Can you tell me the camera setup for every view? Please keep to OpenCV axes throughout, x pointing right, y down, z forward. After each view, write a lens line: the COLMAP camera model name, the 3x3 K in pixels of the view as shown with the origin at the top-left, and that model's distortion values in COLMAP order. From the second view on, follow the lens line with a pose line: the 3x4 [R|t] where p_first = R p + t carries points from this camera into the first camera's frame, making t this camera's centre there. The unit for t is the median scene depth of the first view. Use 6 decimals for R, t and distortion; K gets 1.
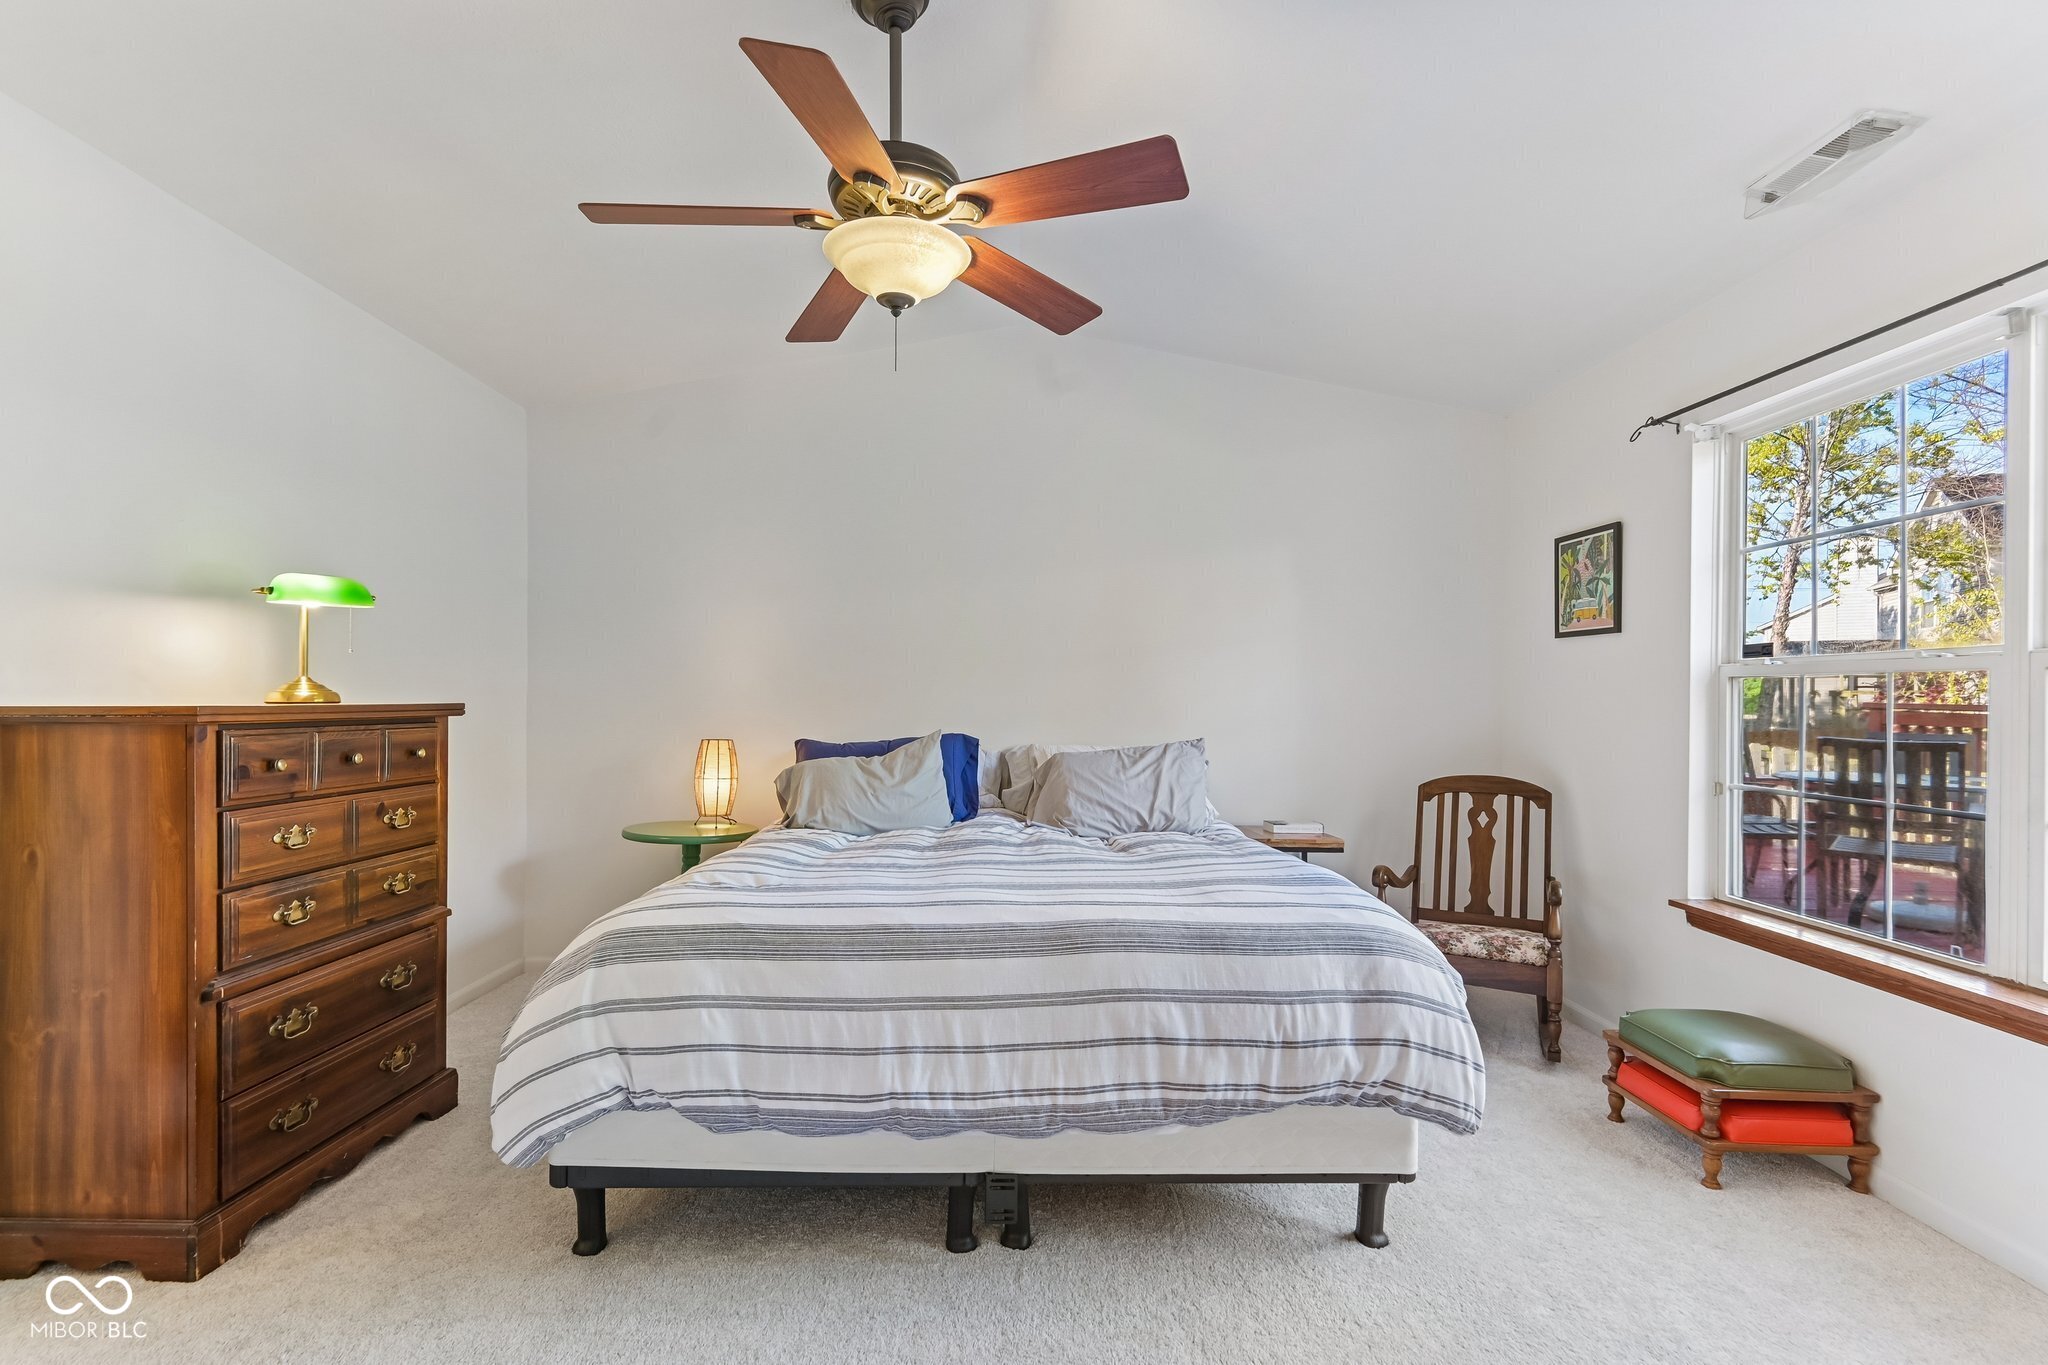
lens RADIAL K [[955.5, 0, 990.3], [0, 955.5, 700.1], [0, 0, 1]] dist [-0.000764, -0.001402]
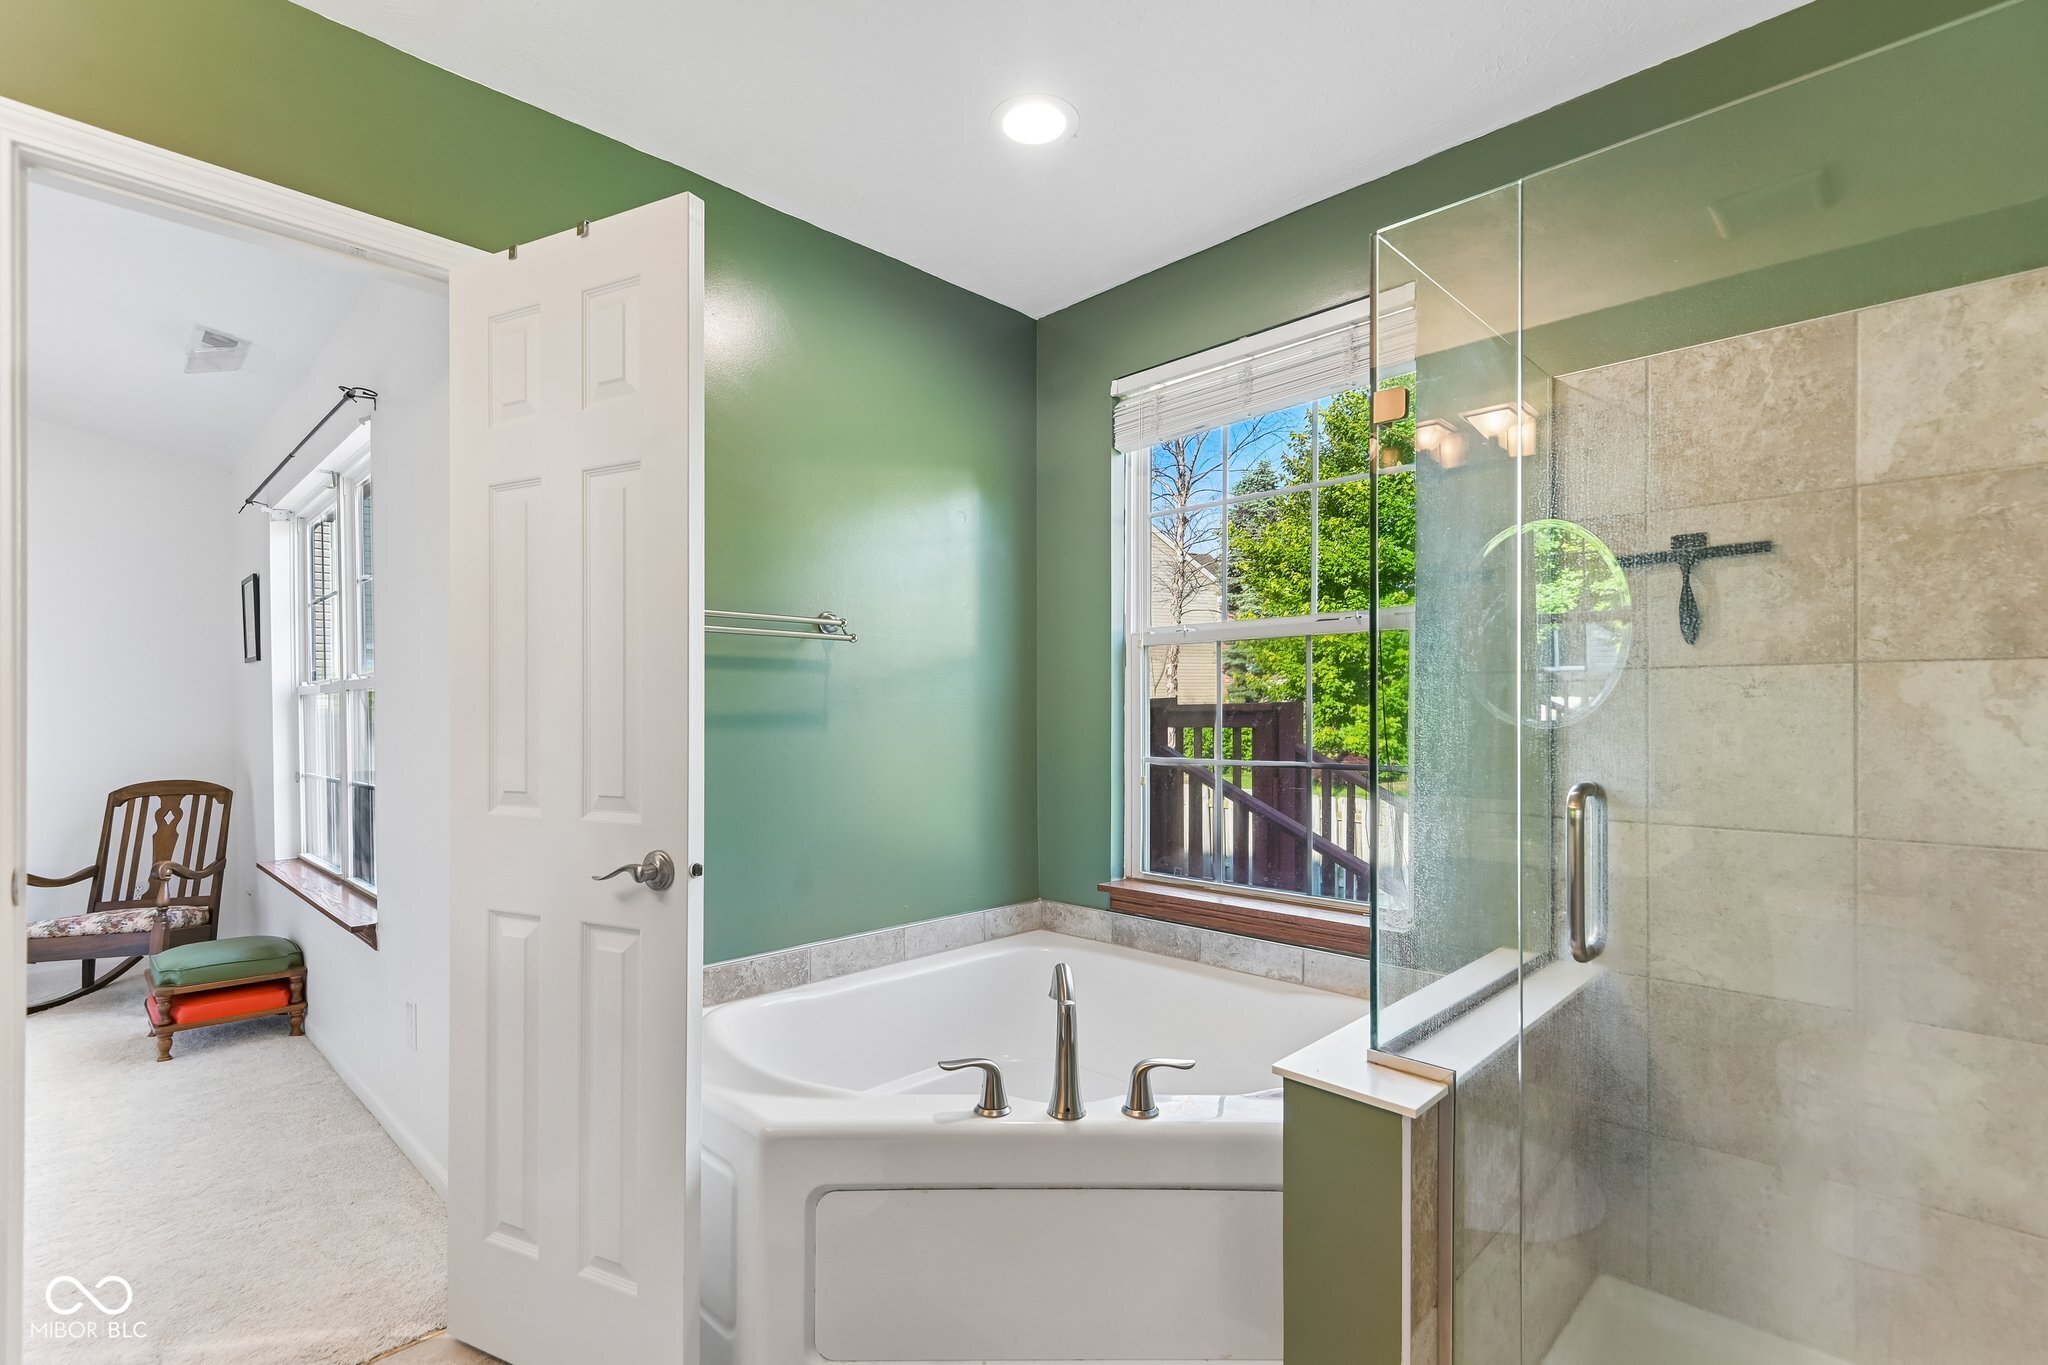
lens RADIAL K [[945.1, 0, 1015.3], [0, 945.1, 722.7], [0, 0, 1]] dist [0.003702, 0.000032]
pose [[0.676482, -0.024048, 0.736067, 0.385833], [0.016856, 0.999710, 0.017170, 0.006978], [-0.736266, 0.000792, 0.676691, -0.569820]]
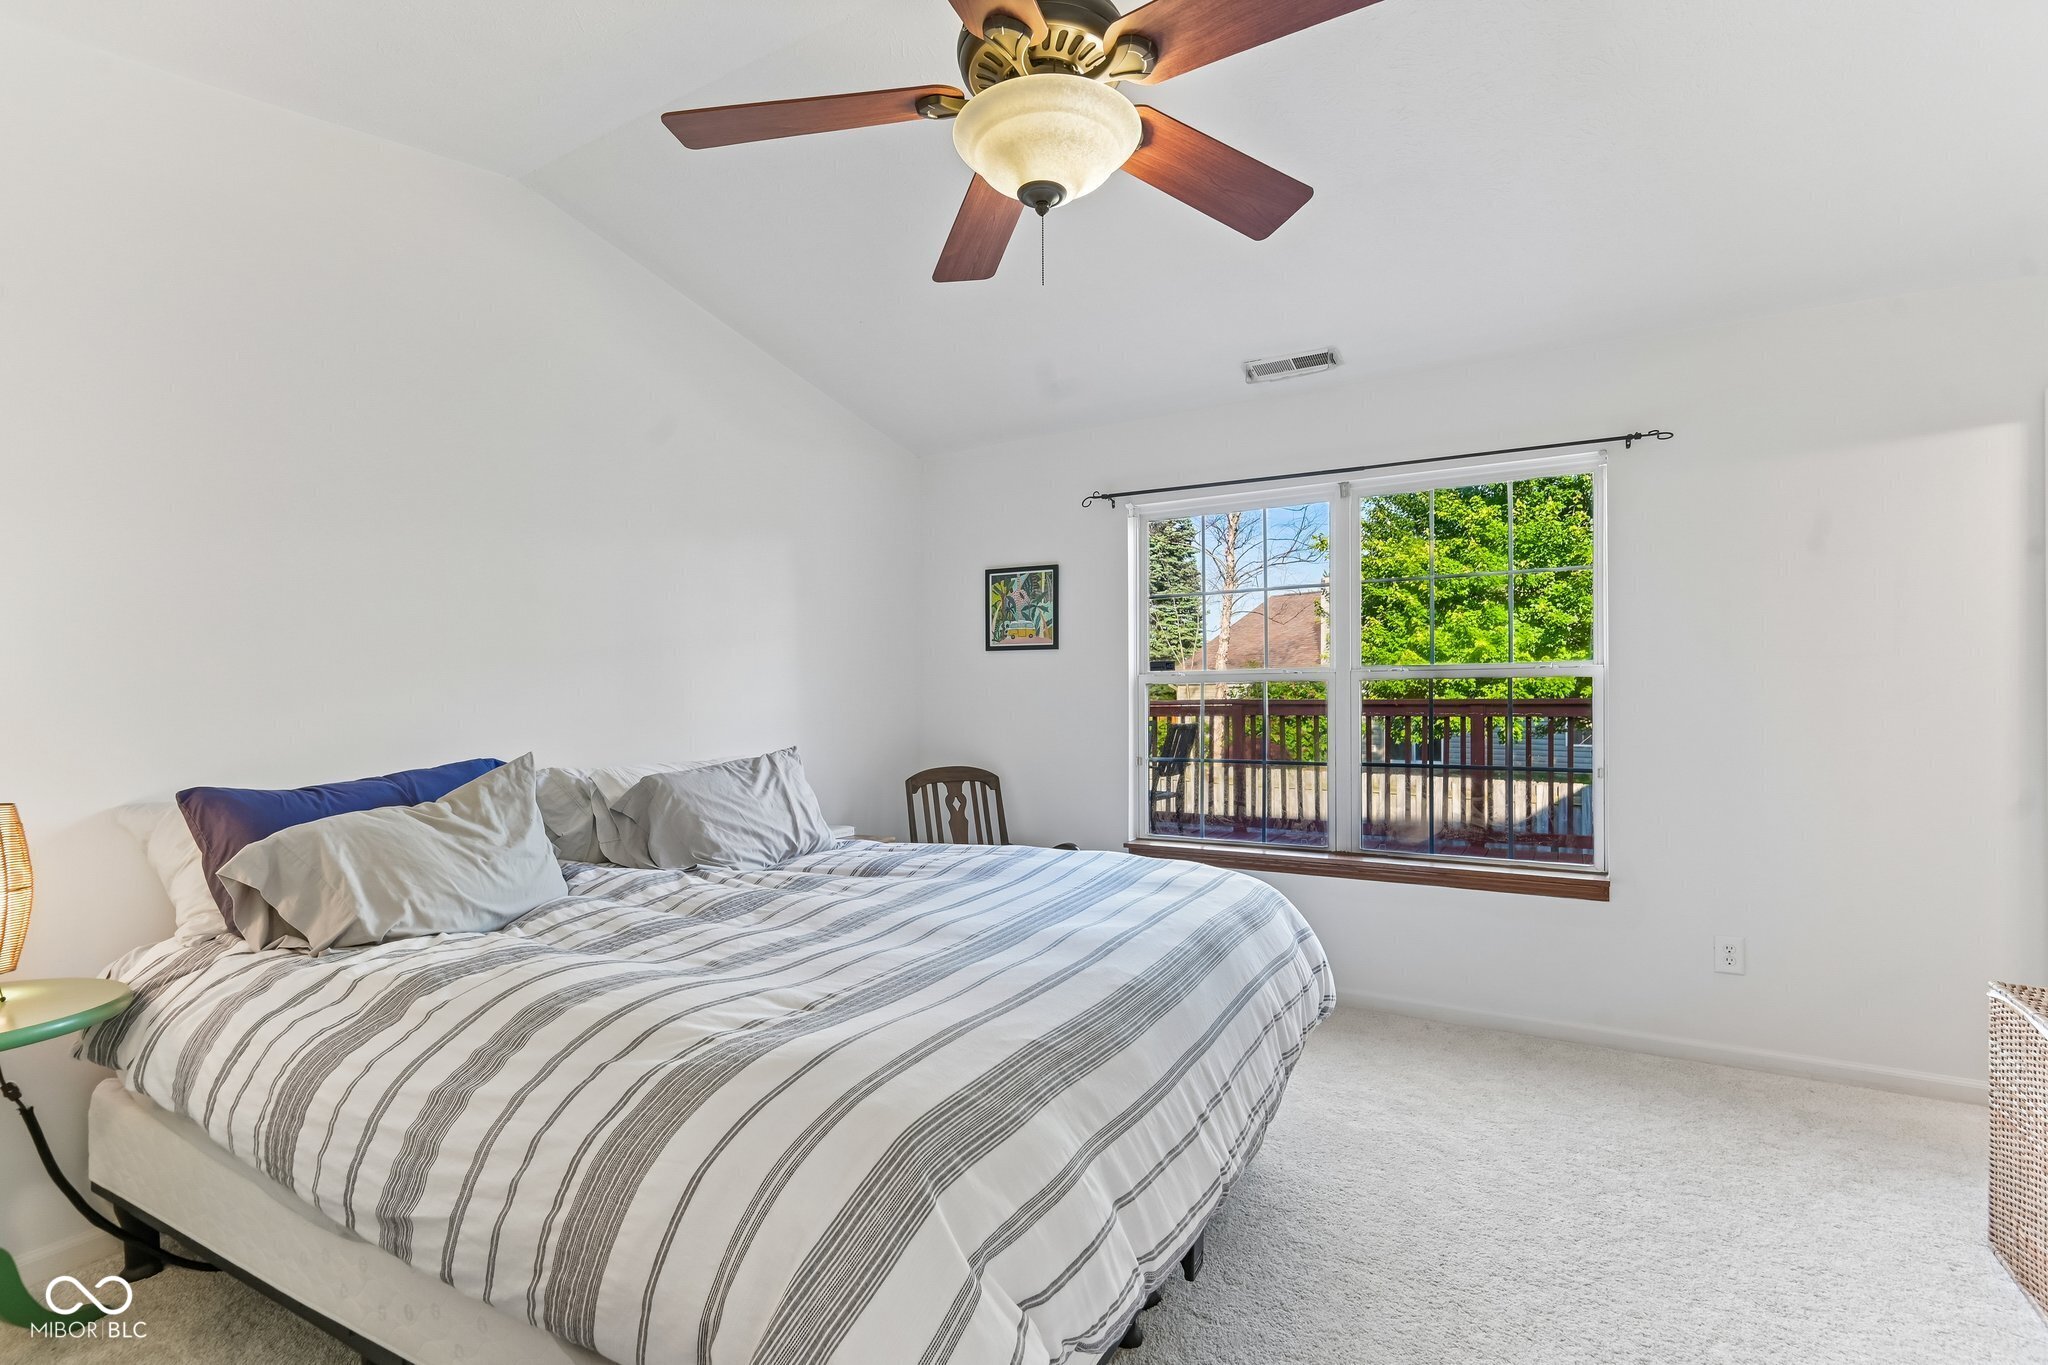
lens RADIAL K [[955.5, 0, 990.3], [0, 955.5, 700.1], [0, 0, 1]] dist [-0.000764, -0.001402]
pose [[0.495381, -0.007632, 0.868642, -0.500144], [0.009368, 0.999950, 0.003443, -0.005826], [-0.868625, 0.006432, 0.495428, 0.407604]]
